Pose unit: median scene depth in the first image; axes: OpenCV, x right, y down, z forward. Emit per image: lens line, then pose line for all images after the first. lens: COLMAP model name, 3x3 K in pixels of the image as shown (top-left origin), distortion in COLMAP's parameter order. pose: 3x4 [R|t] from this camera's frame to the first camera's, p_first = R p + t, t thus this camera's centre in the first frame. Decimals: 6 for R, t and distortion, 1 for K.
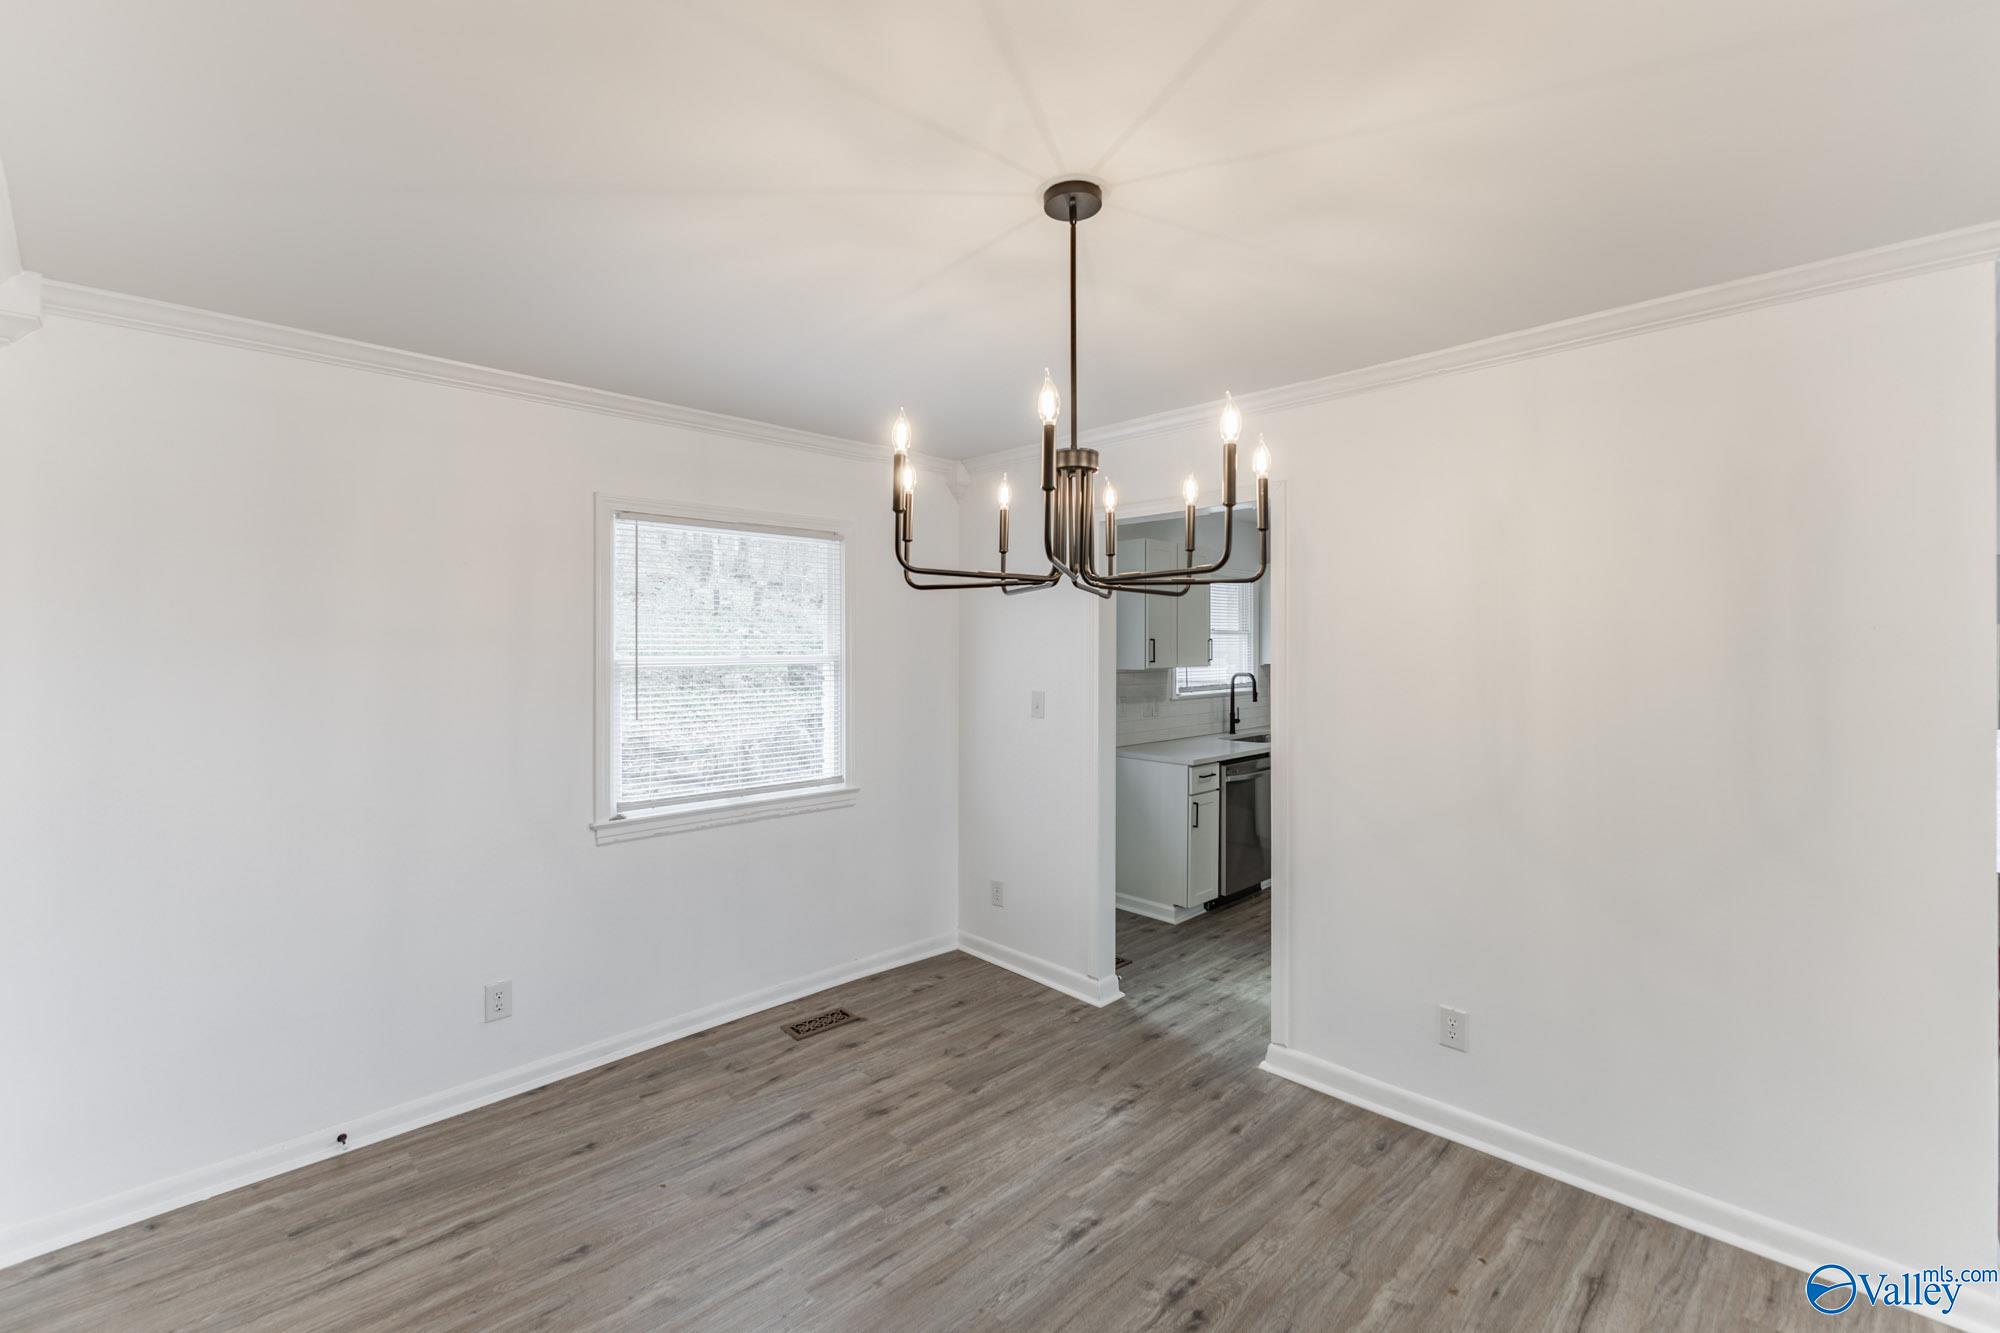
lens RADIAL K [[868.9, 0, 1011.9], [0, 868.9, 651.6], [0, 0, 1]] dist [0.009812, -0.001318]
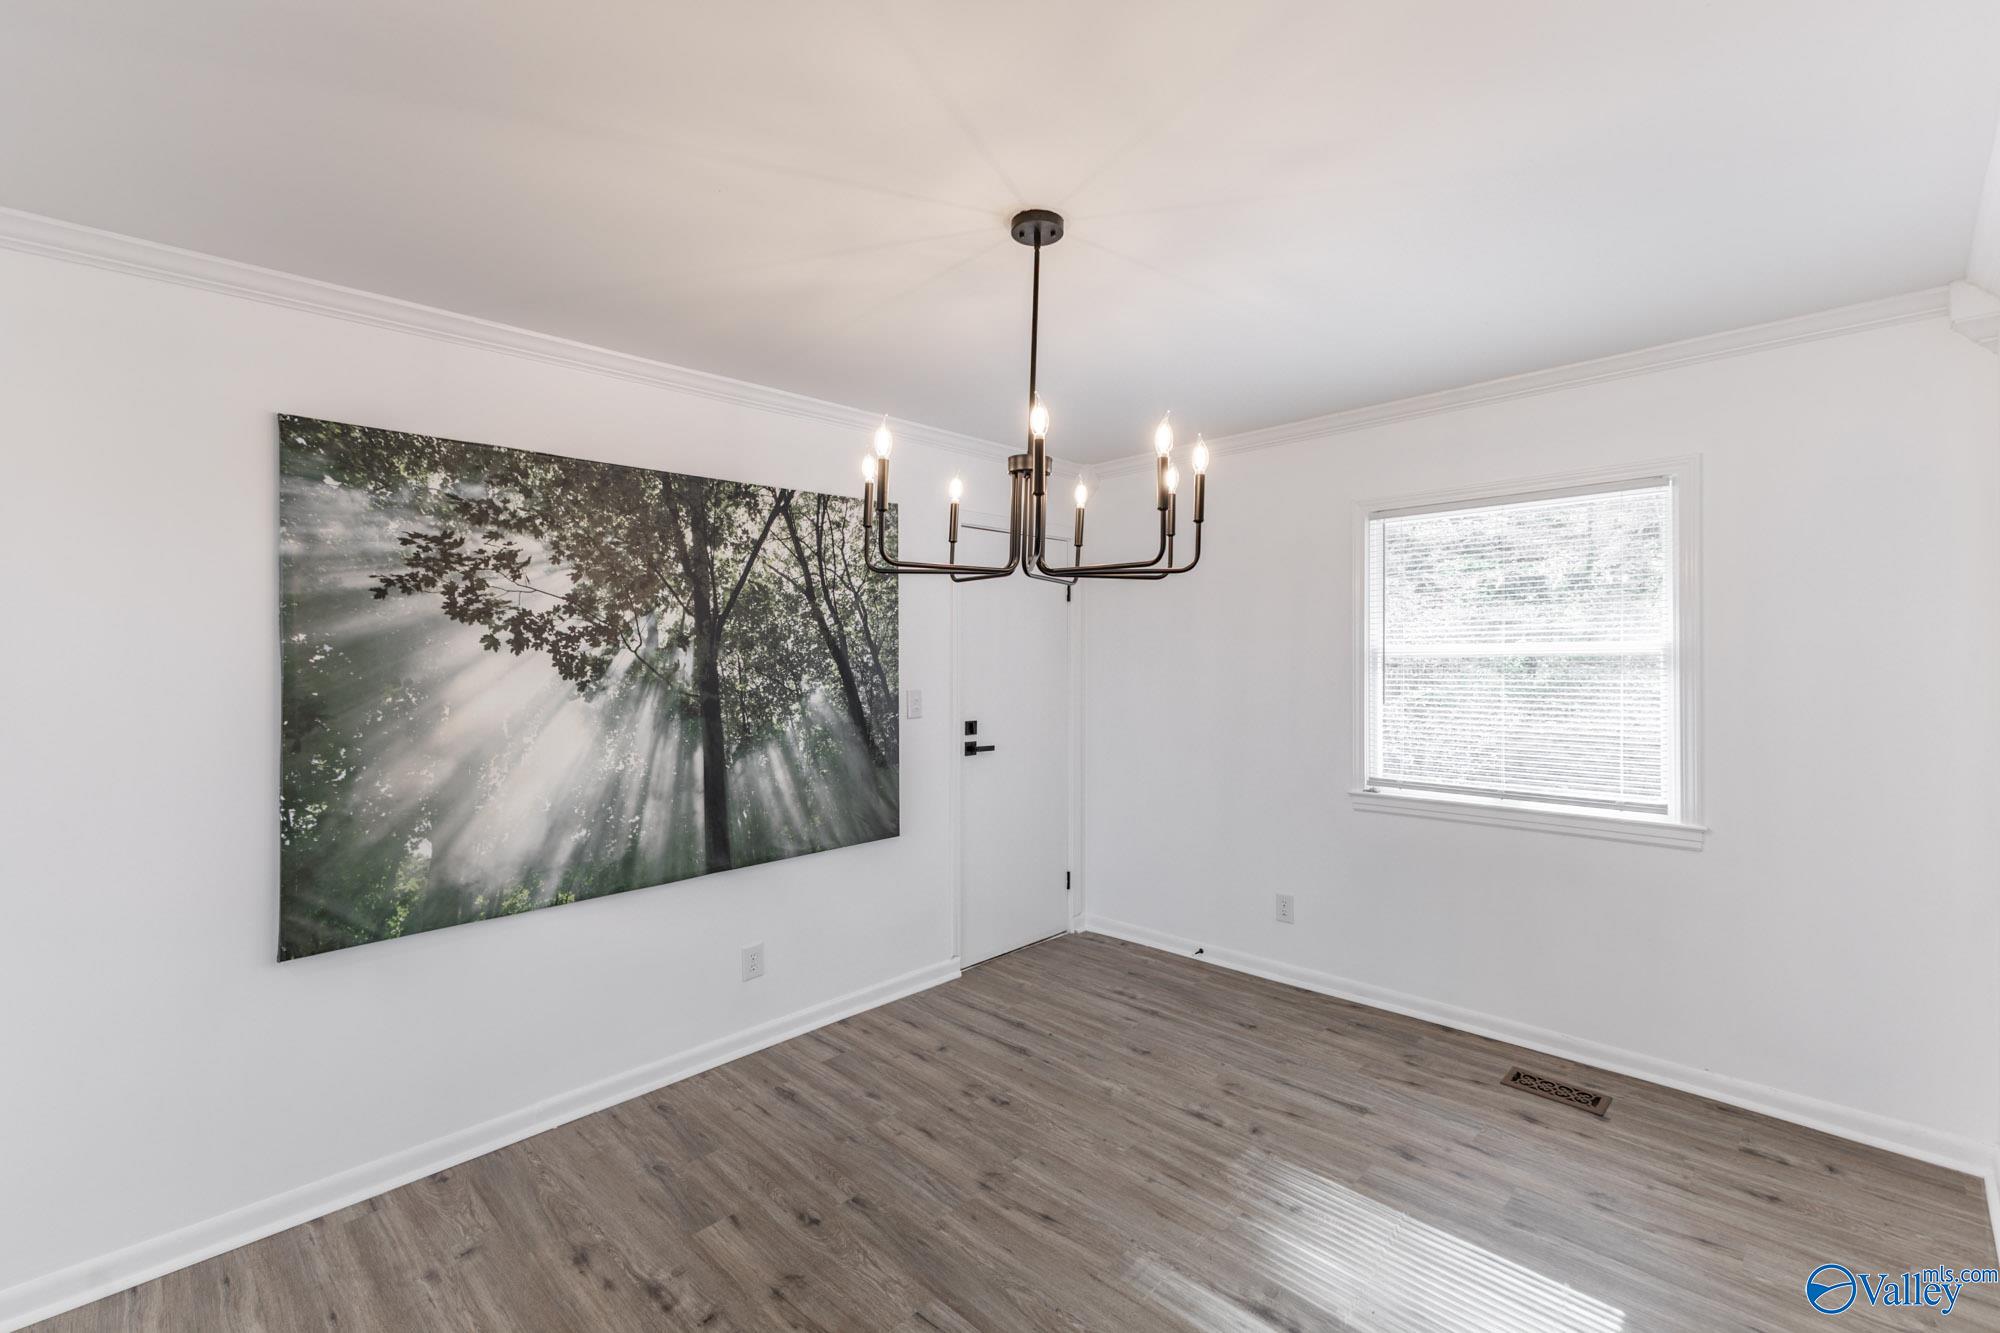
lens RADIAL K [[868.9, 0, 1011.8], [0, 868.9, 668.0], [0, 0, 1]] dist [0.009812, -0.001318]
pose [[0.003402, 0.013044, -0.999909, 0.688481], [0.005044, 0.999902, 0.013061, 0.018505], [0.999981, -0.005088, 0.003336, 0.564456]]
